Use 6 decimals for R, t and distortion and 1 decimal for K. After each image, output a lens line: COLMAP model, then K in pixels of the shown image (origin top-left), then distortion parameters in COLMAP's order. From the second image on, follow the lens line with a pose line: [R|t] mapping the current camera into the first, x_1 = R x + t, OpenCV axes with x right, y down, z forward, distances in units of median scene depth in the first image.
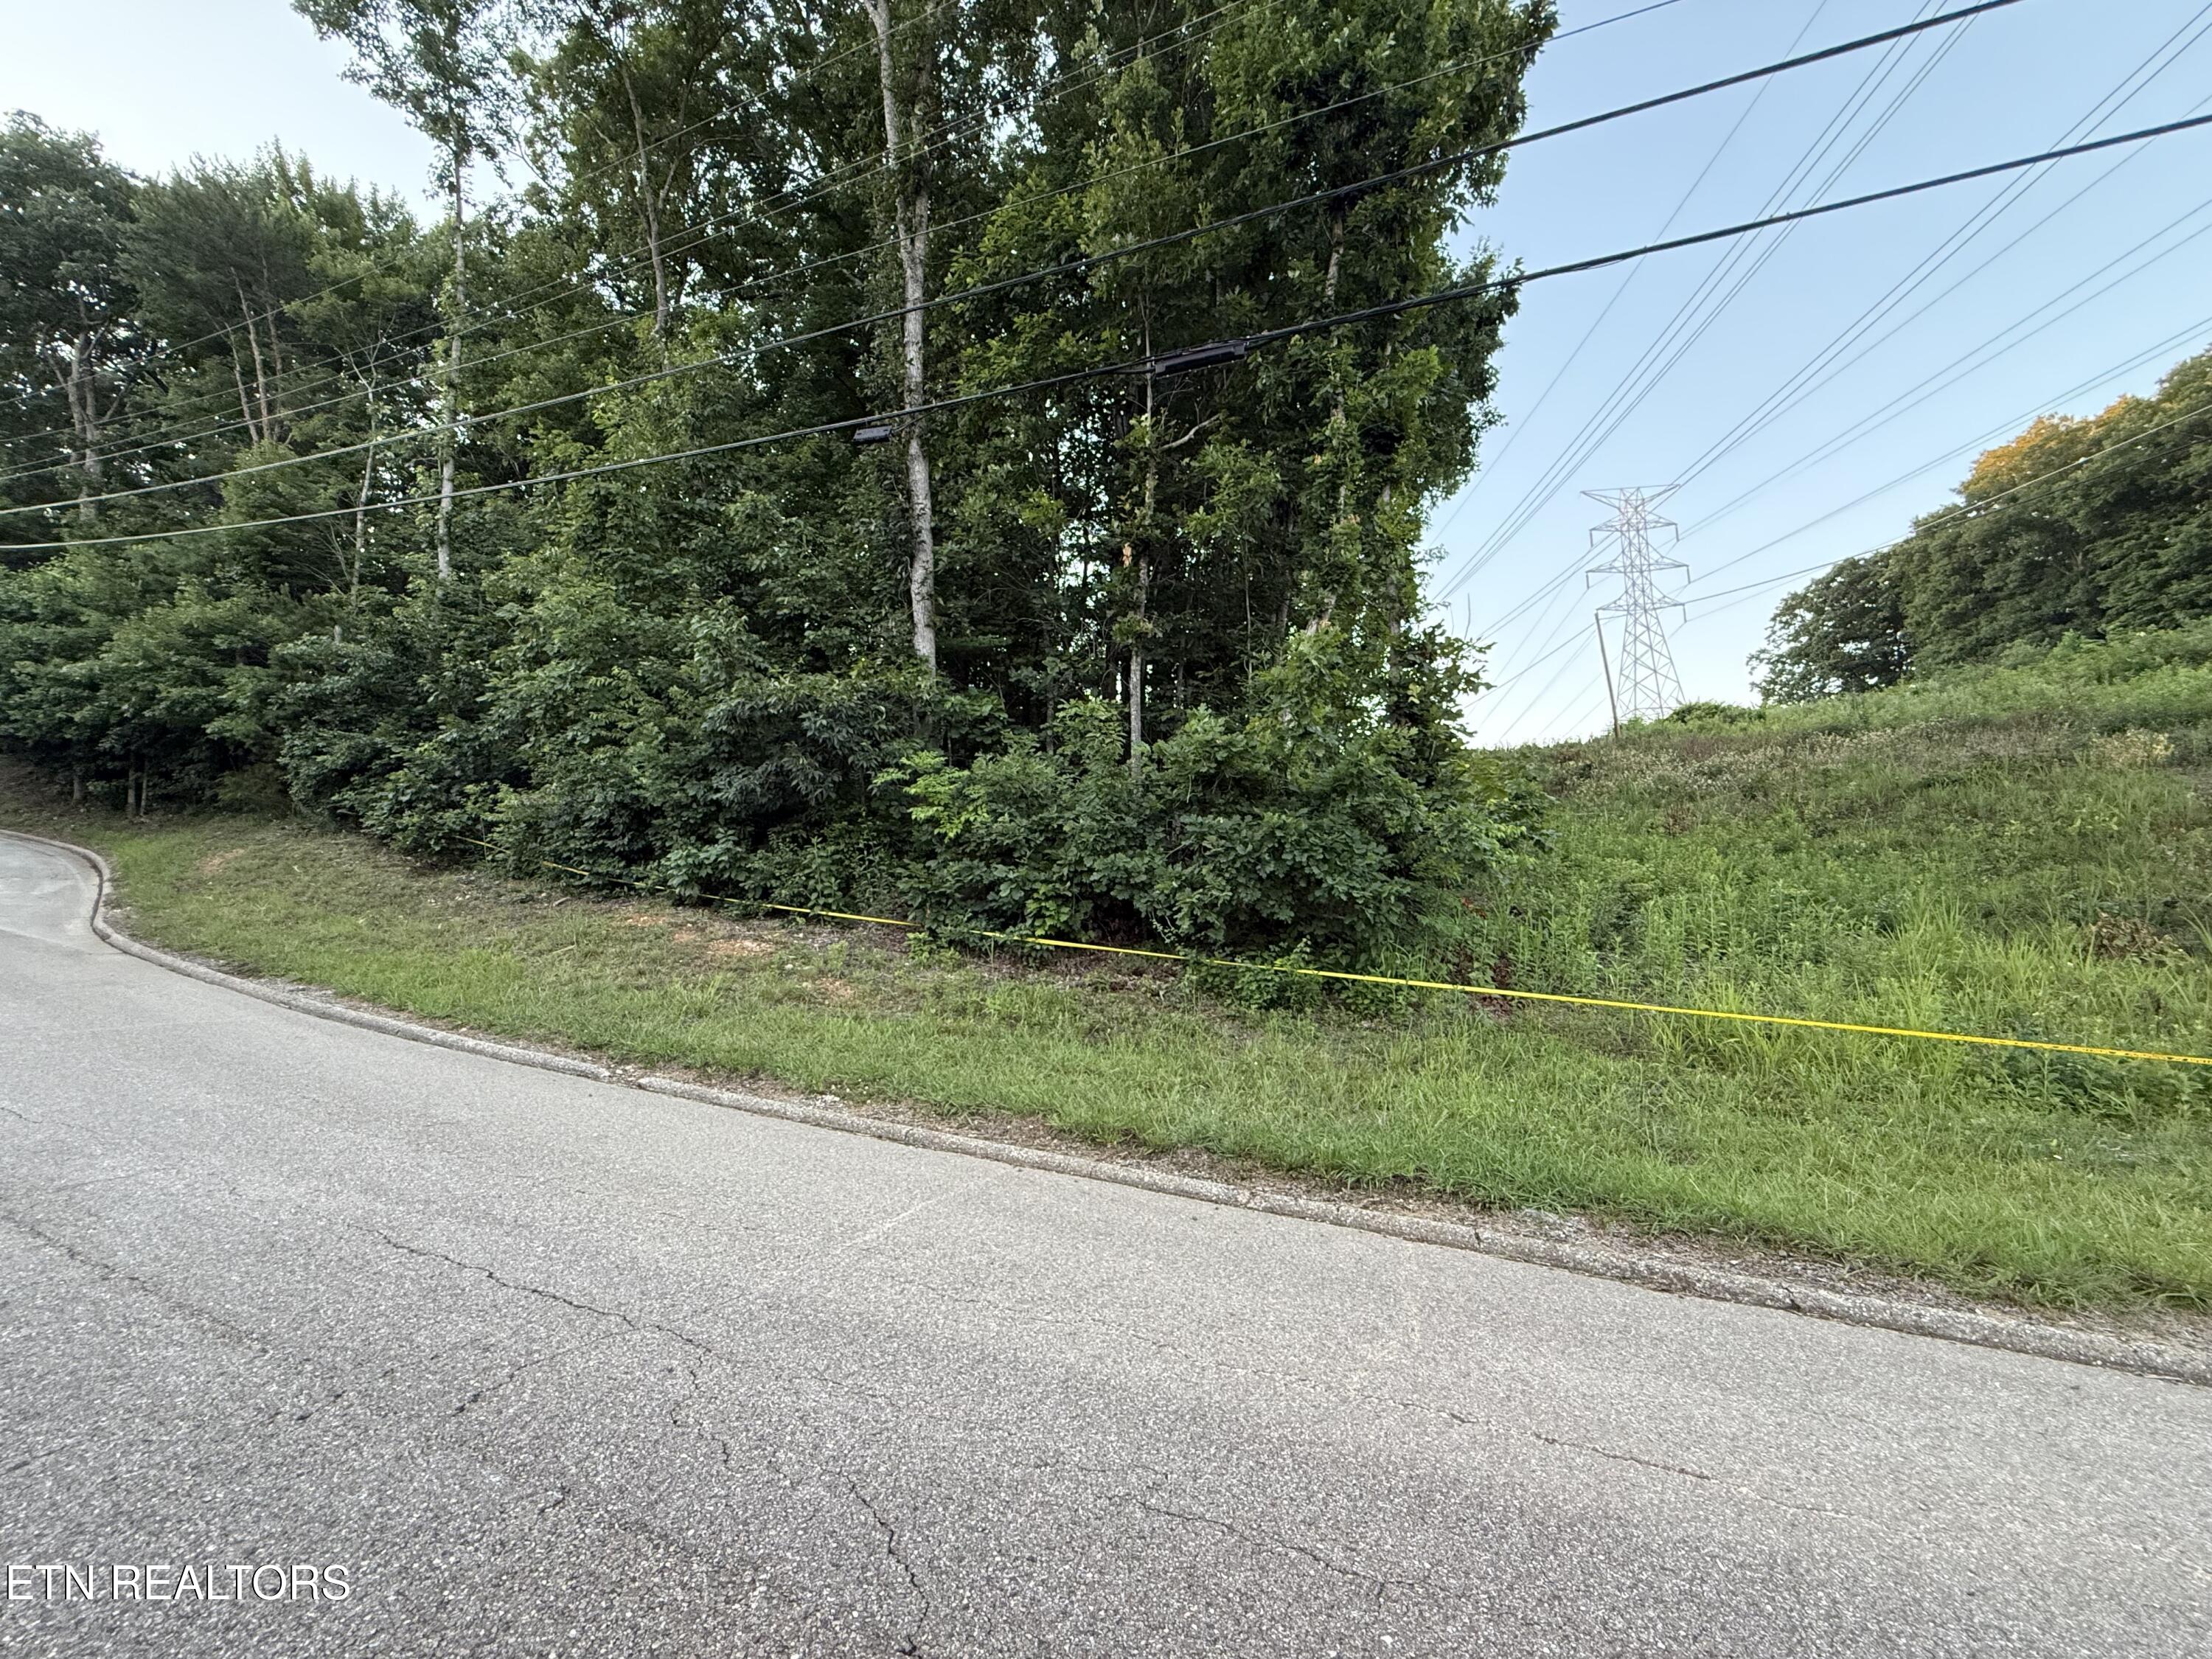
lens RADIAL K [[880.1, 0, 1103.3], [0, 880.1, 830.5], [0, 0, 1]] dist [0.000715, 0.000072]
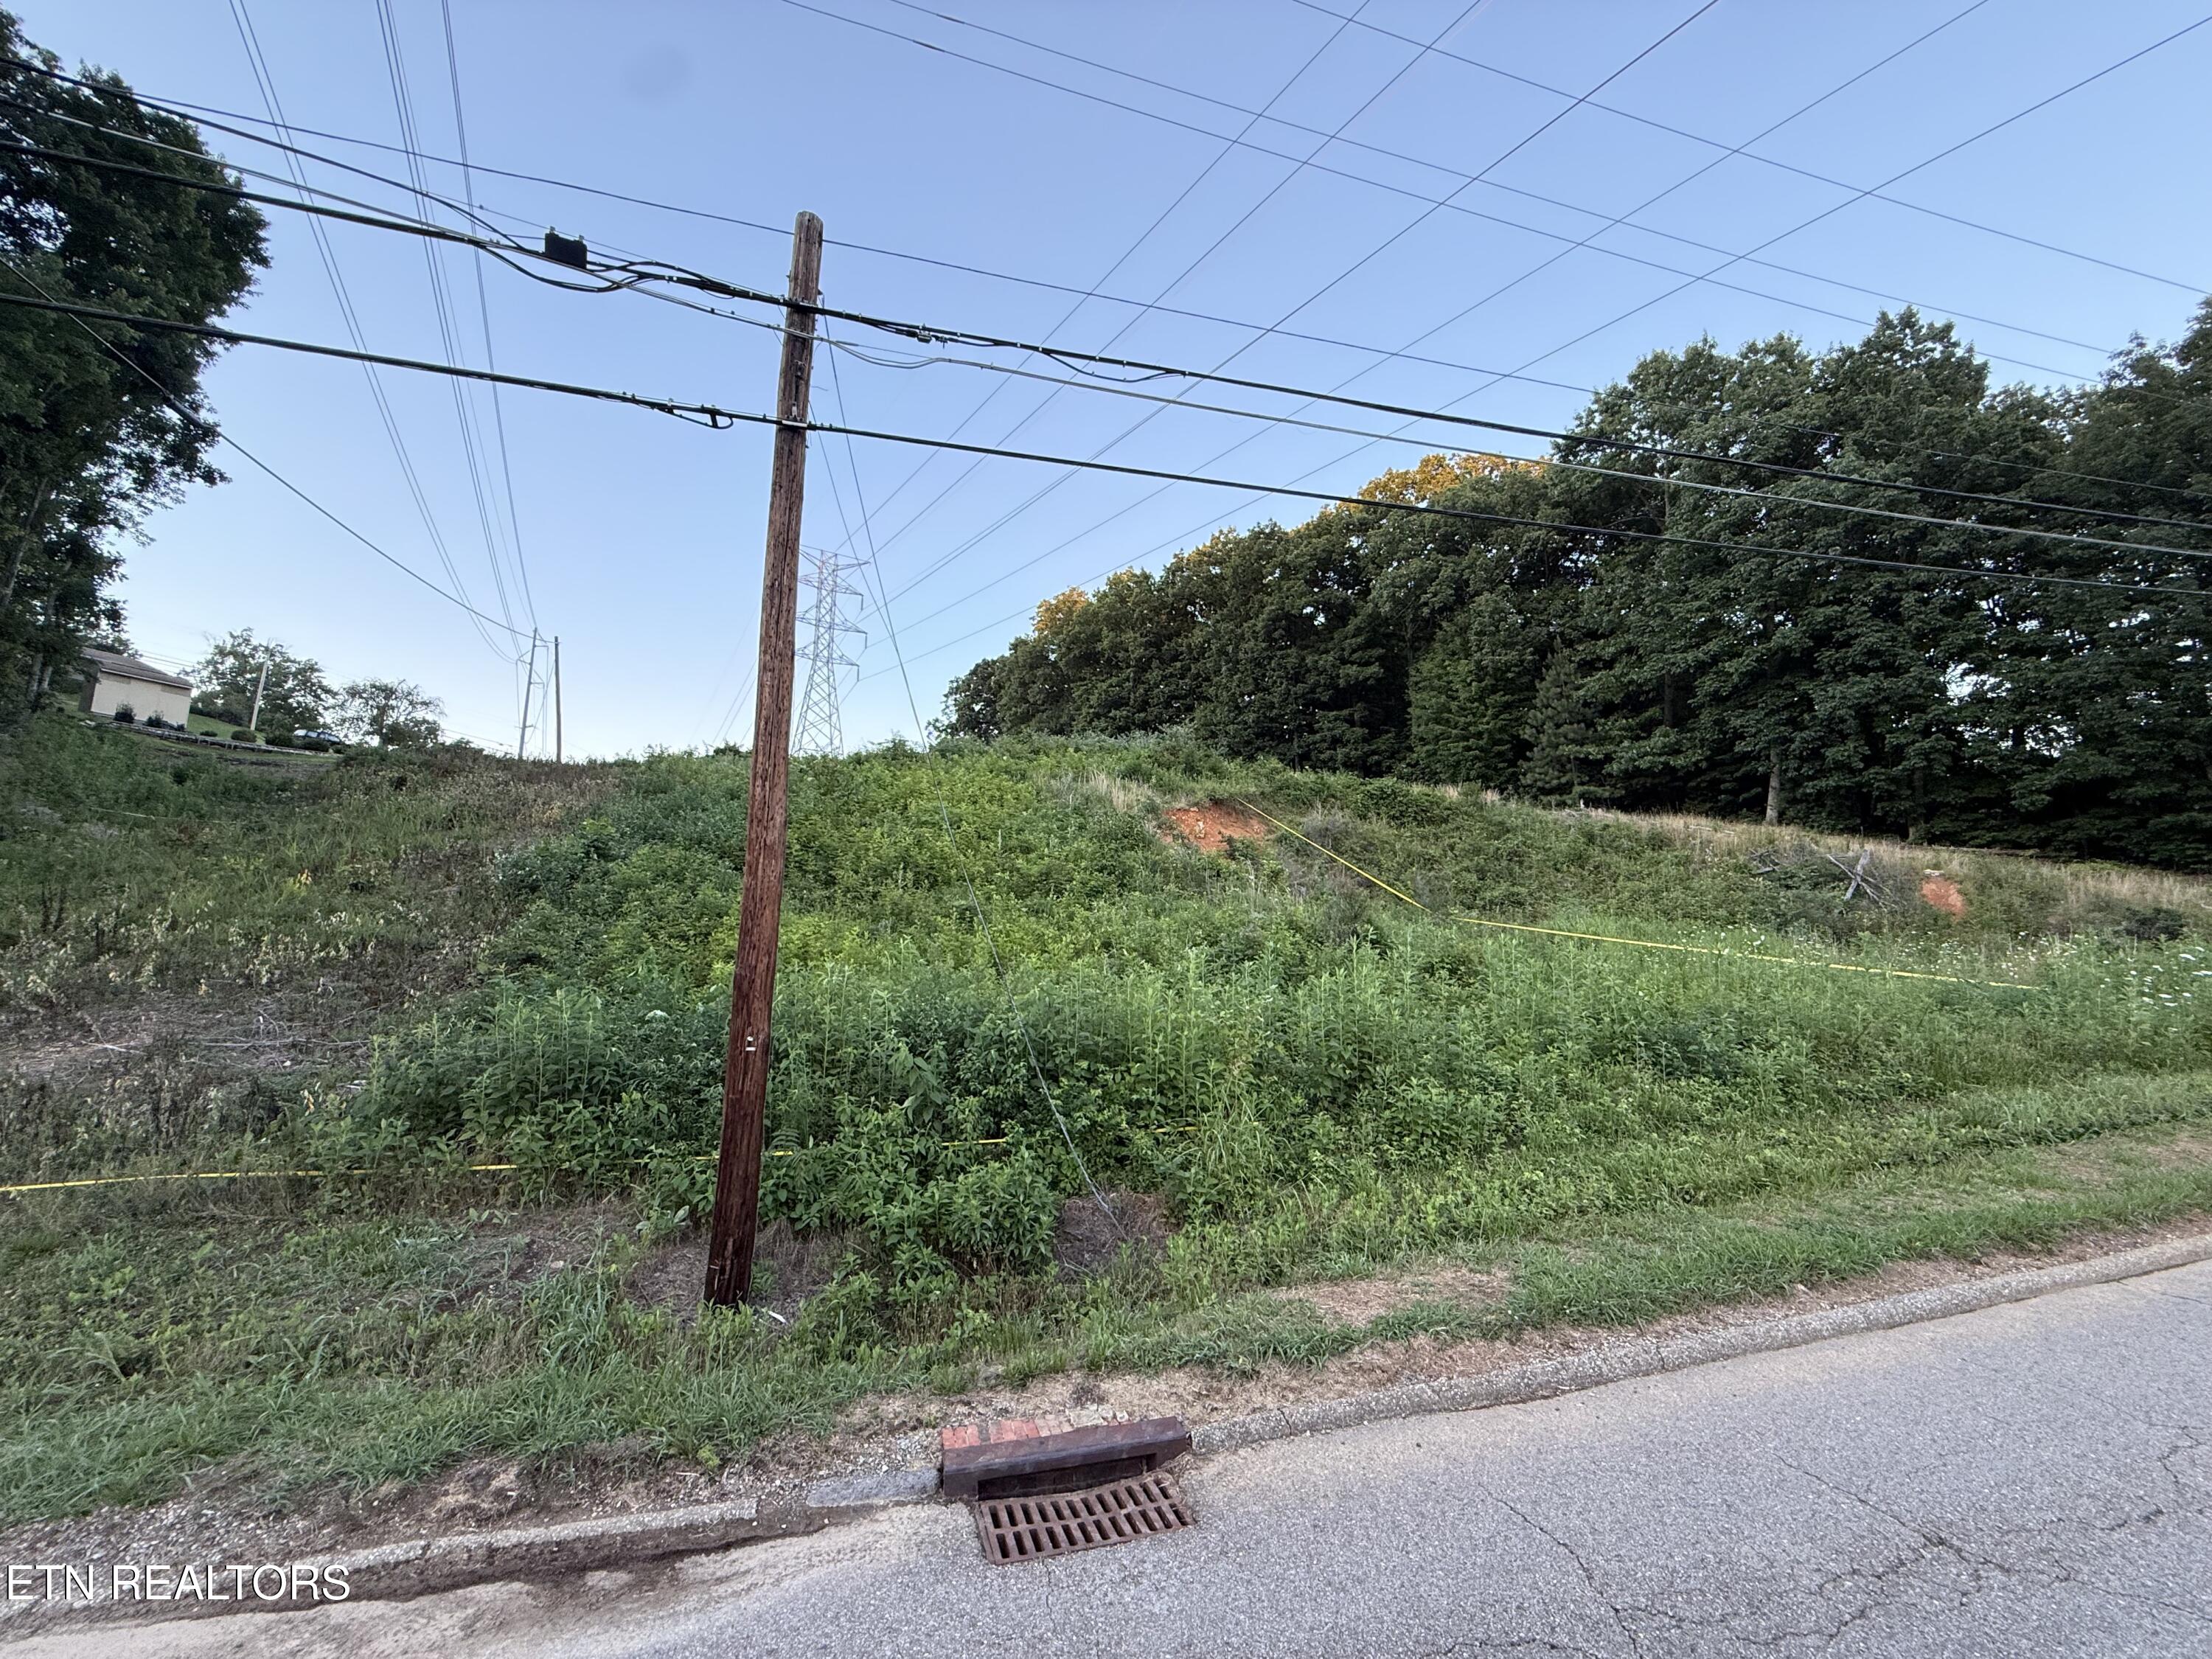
lens RADIAL K [[880.1, 0, 1103.3], [0, 880.1, 830.5], [0, 0, 1]] dist [0.000715, 0.000072]
pose [[0.773236, 0.105644, 0.625256, 1.361200], [-0.095336, 0.994185, -0.050080, -0.115358], [-0.626911, -0.020885, 0.778811, -0.600786]]
